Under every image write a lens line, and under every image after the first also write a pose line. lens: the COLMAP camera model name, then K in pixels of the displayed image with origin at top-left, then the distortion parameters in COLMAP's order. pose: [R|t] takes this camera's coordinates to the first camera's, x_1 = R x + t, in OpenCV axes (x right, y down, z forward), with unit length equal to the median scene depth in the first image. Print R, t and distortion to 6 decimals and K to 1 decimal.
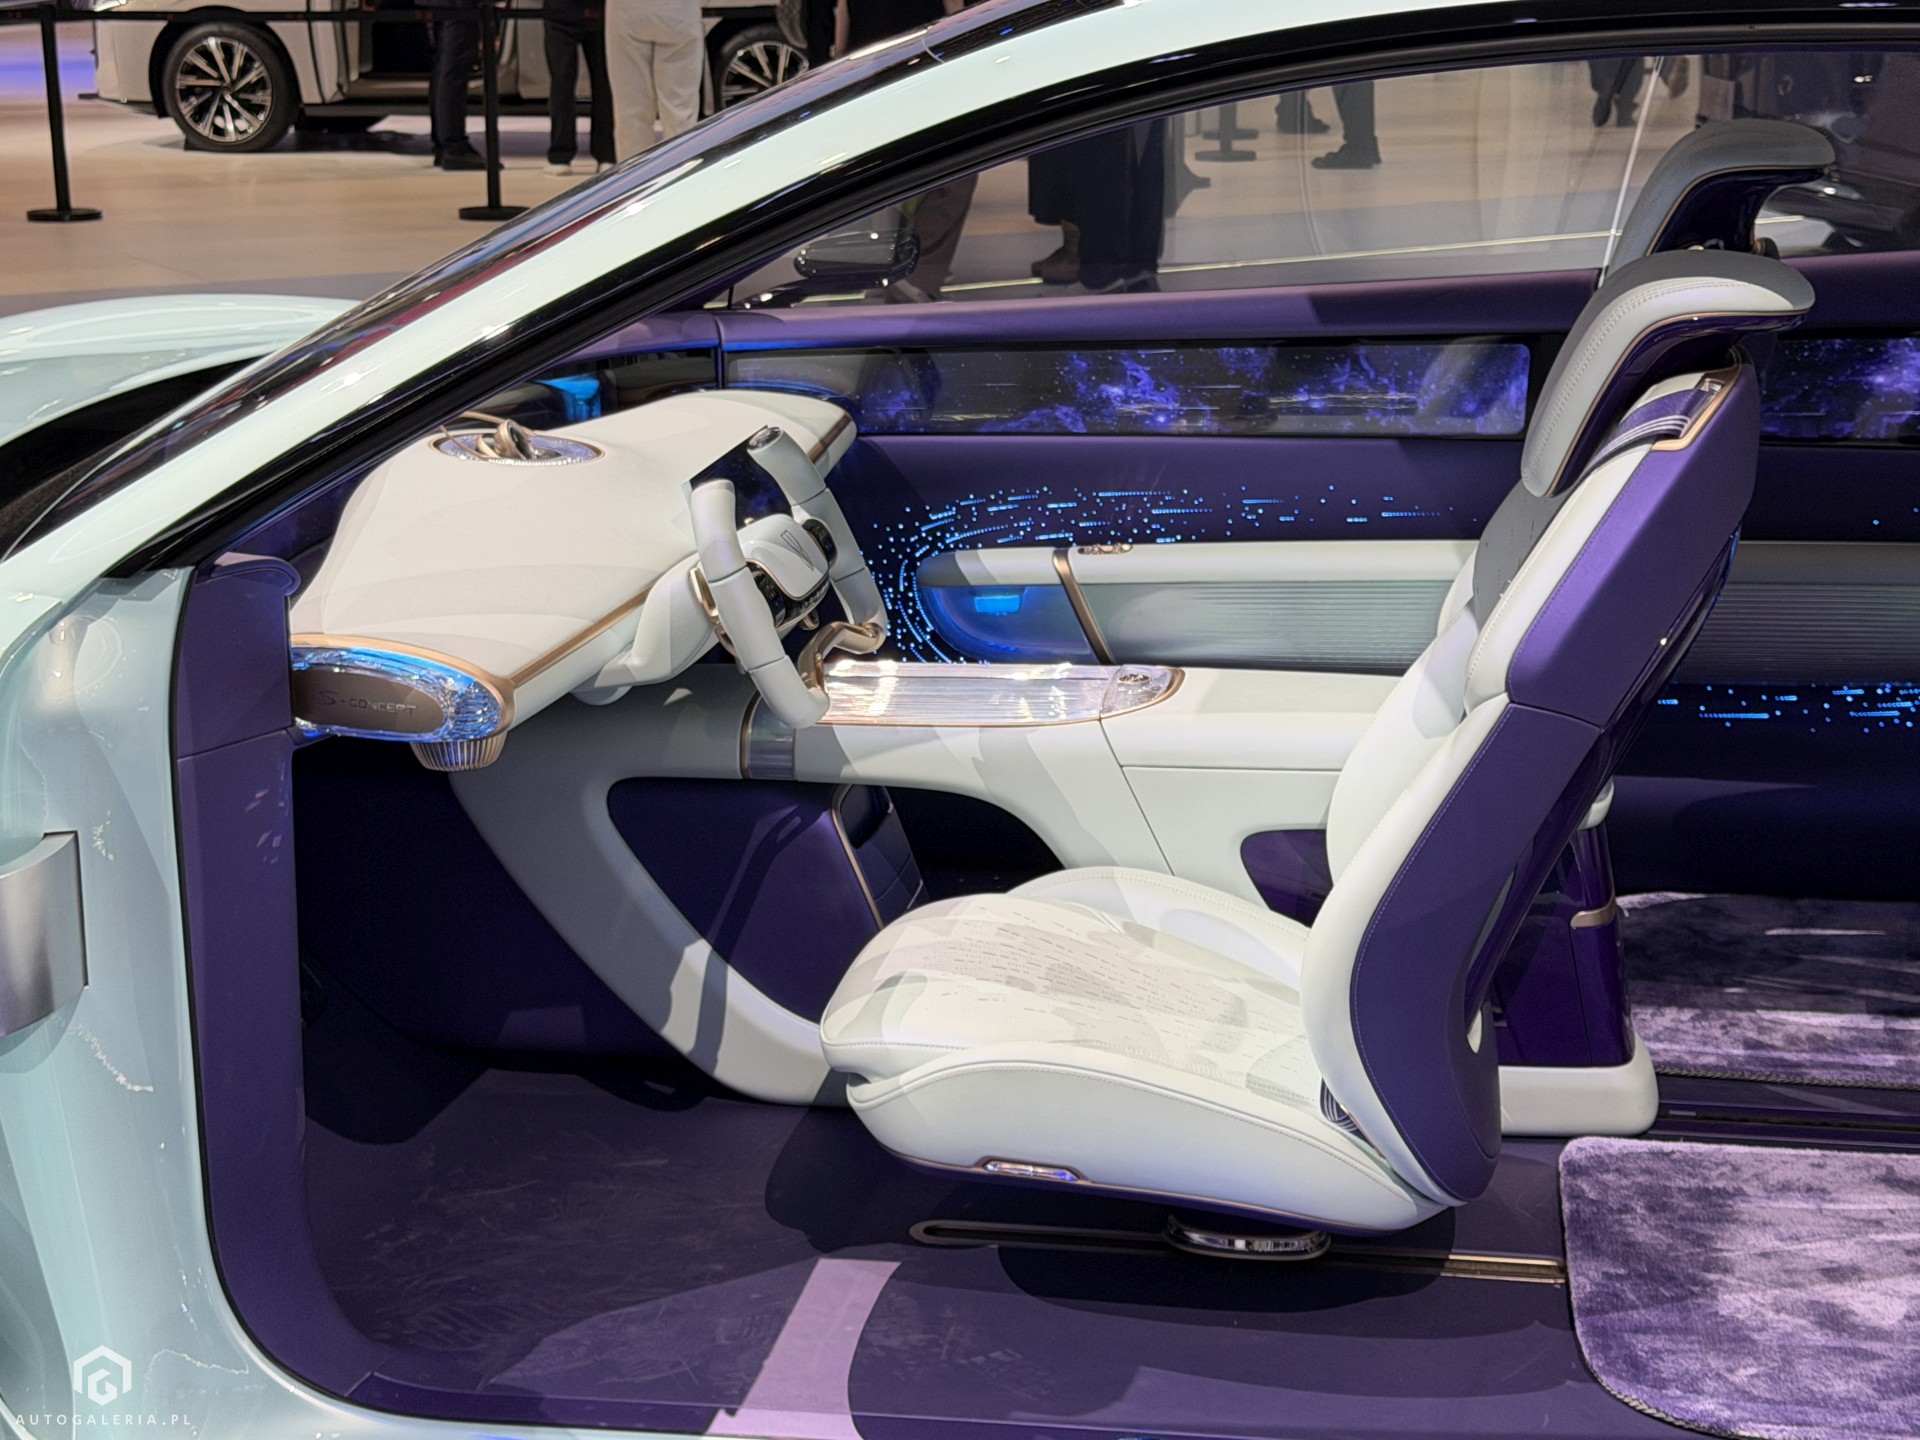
lens RADIAL K [[3330.0, 0, 960.0], [0, 3330.0, 720.0], [0, 0, 1]] dist [0.152830, -0.055248]
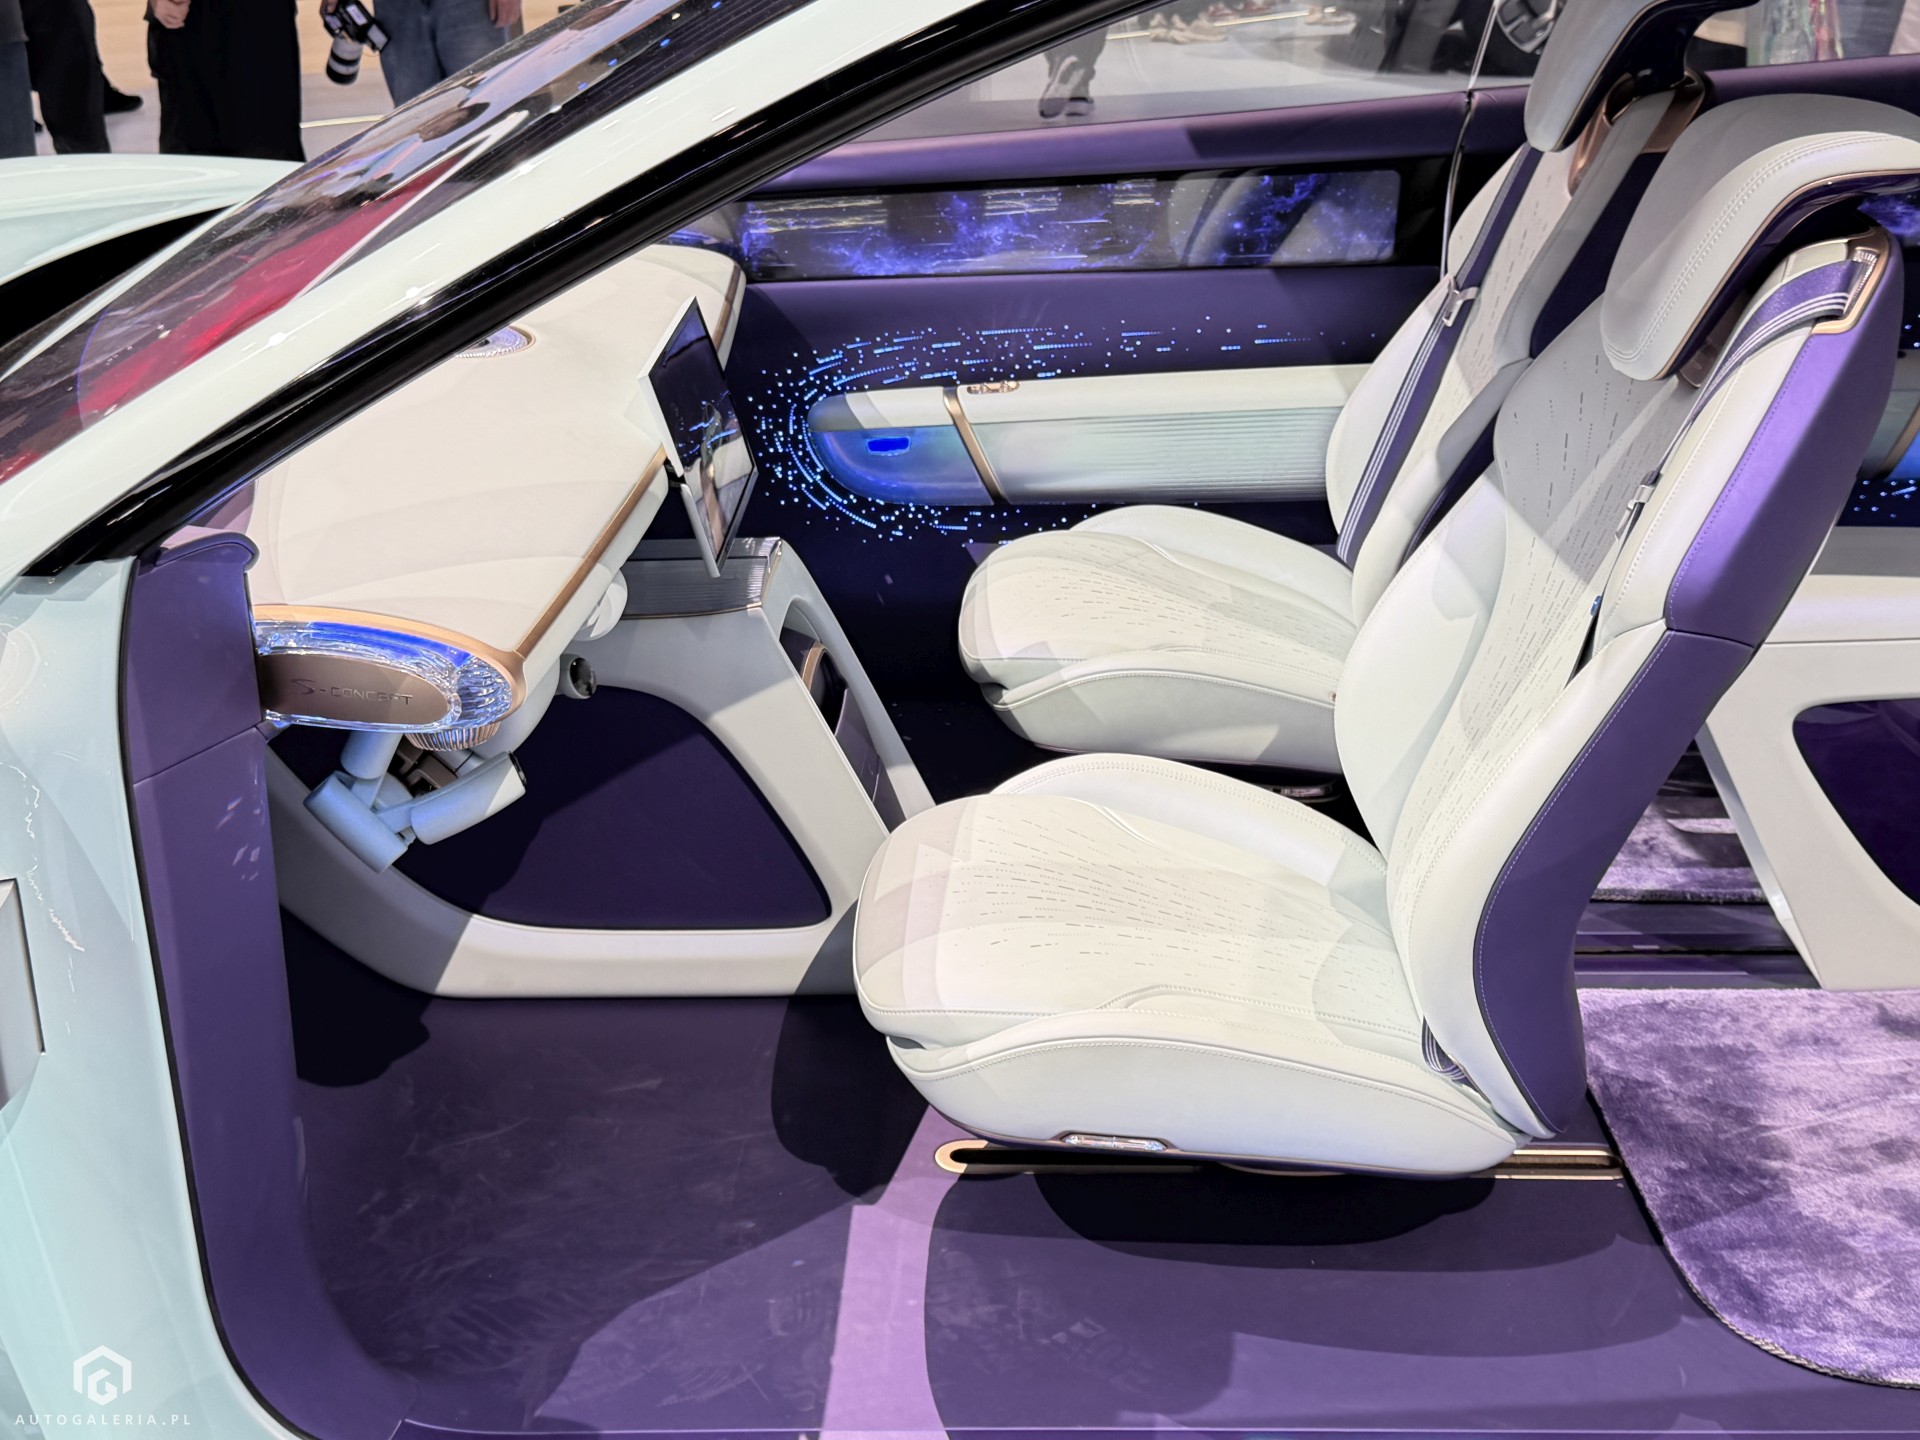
lens RADIAL K [[2498.0, 0, 942.6], [0, 2498.0, 711.6], [0, 0, 1]] dist [0.214573, -0.533355]
pose [[0.991725, -0.058377, 0.114344, -0.091297], [0.044354, 0.991593, 0.121553, -0.064482], [-0.120478, -0.115476, 0.985977, 0.310062]]
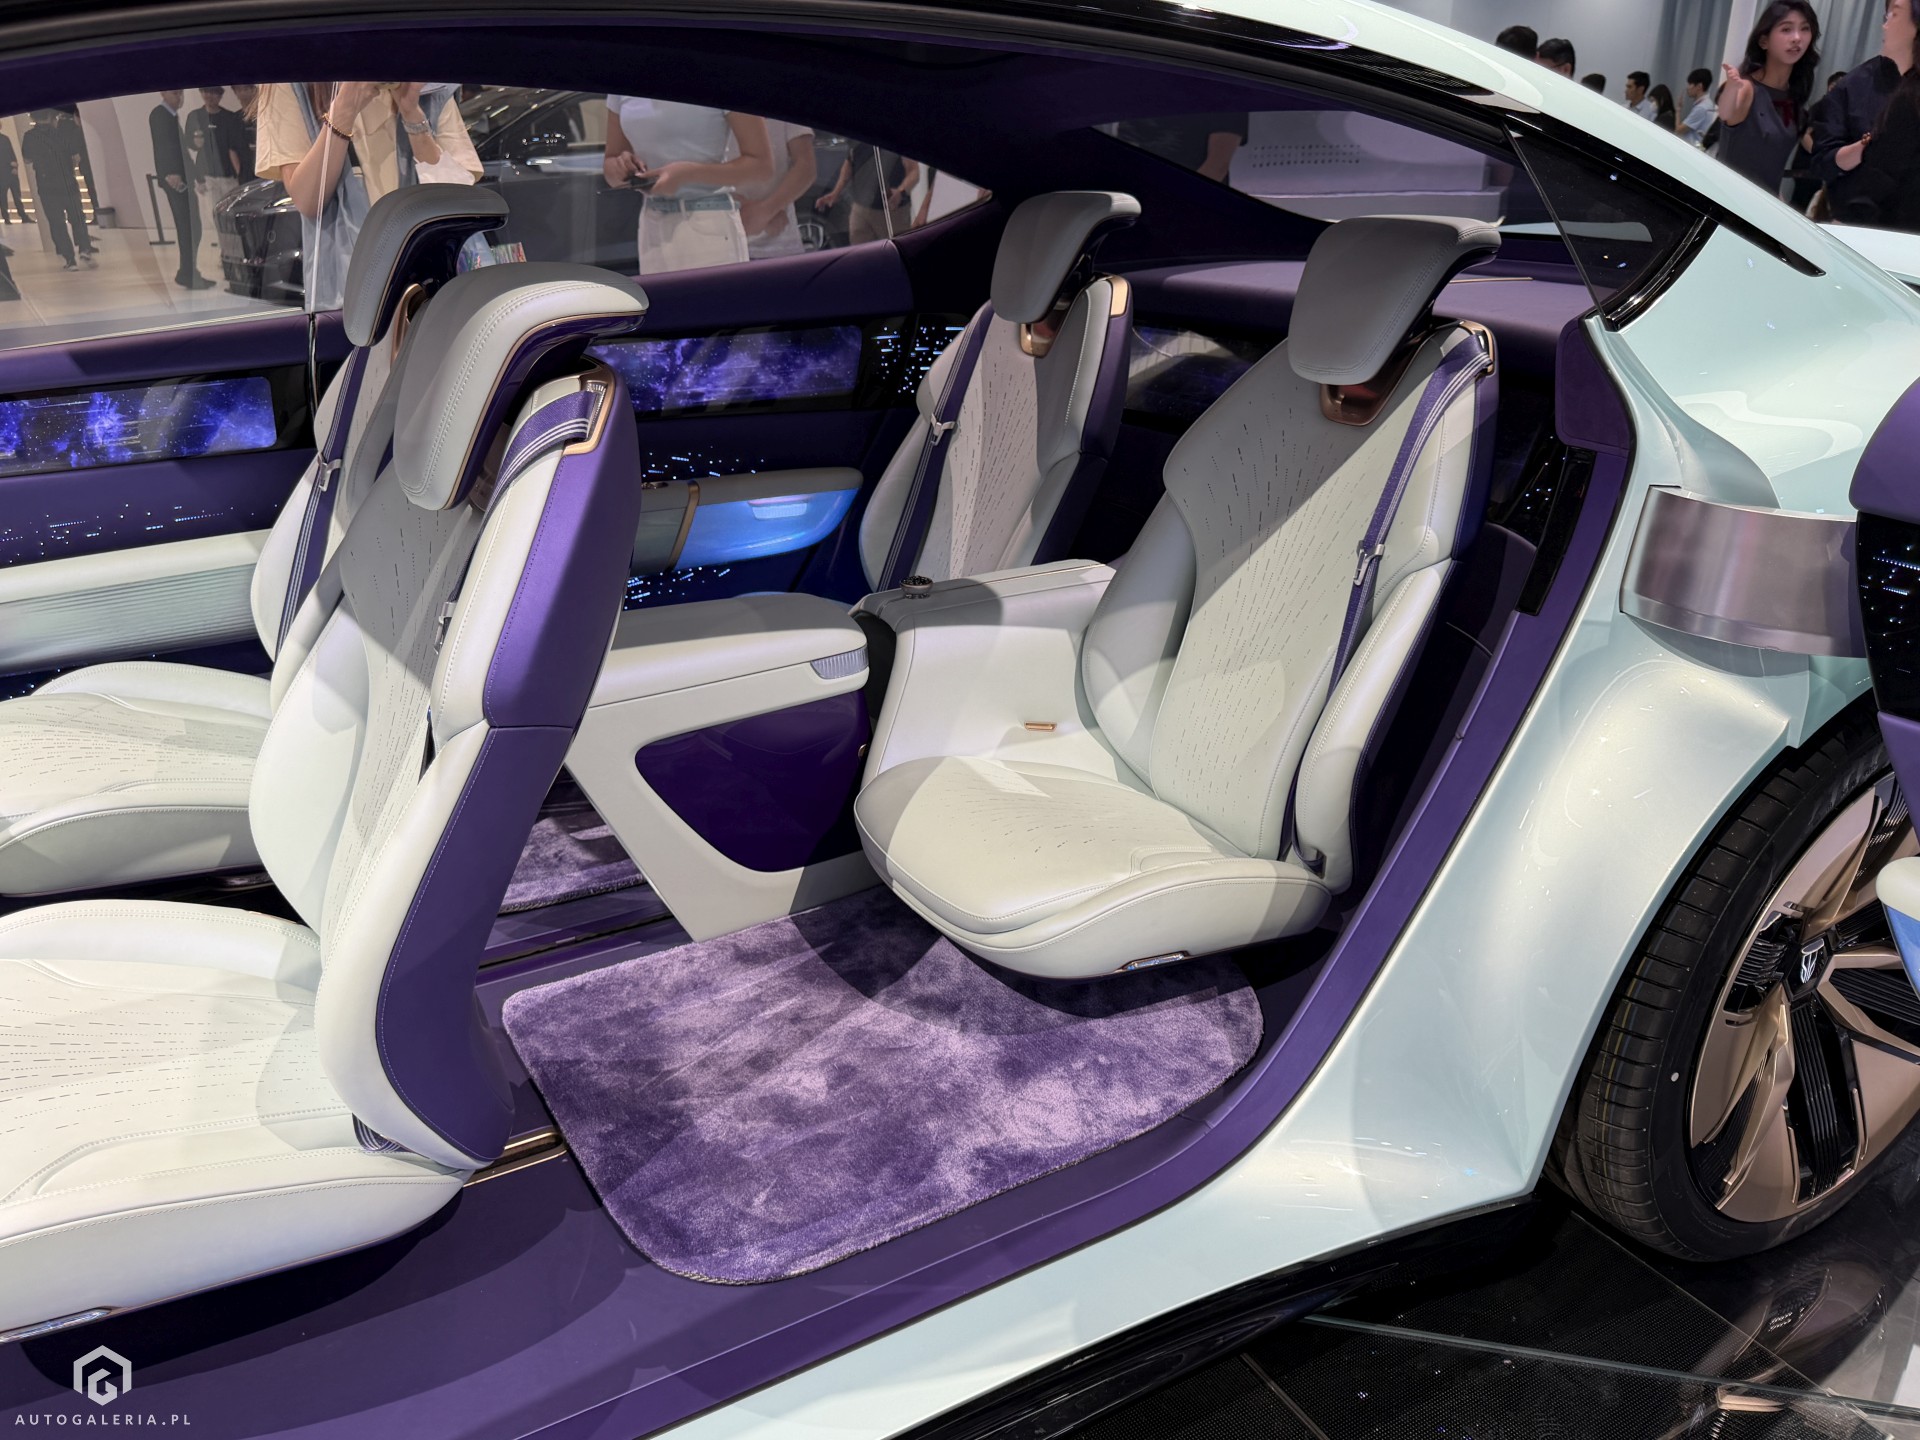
lens RADIAL K [[1454.2, 0, 960.0], [0, 1454.2, 720.0], [0, 0, 1]] dist [0.116787, -0.192177]
pose [[0.779072, -0.231773, 0.582518, 0.017245], [0.157577, 0.971718, 0.175881, -0.054046], [-0.606808, -0.045232, 0.793561, 0.495825]]
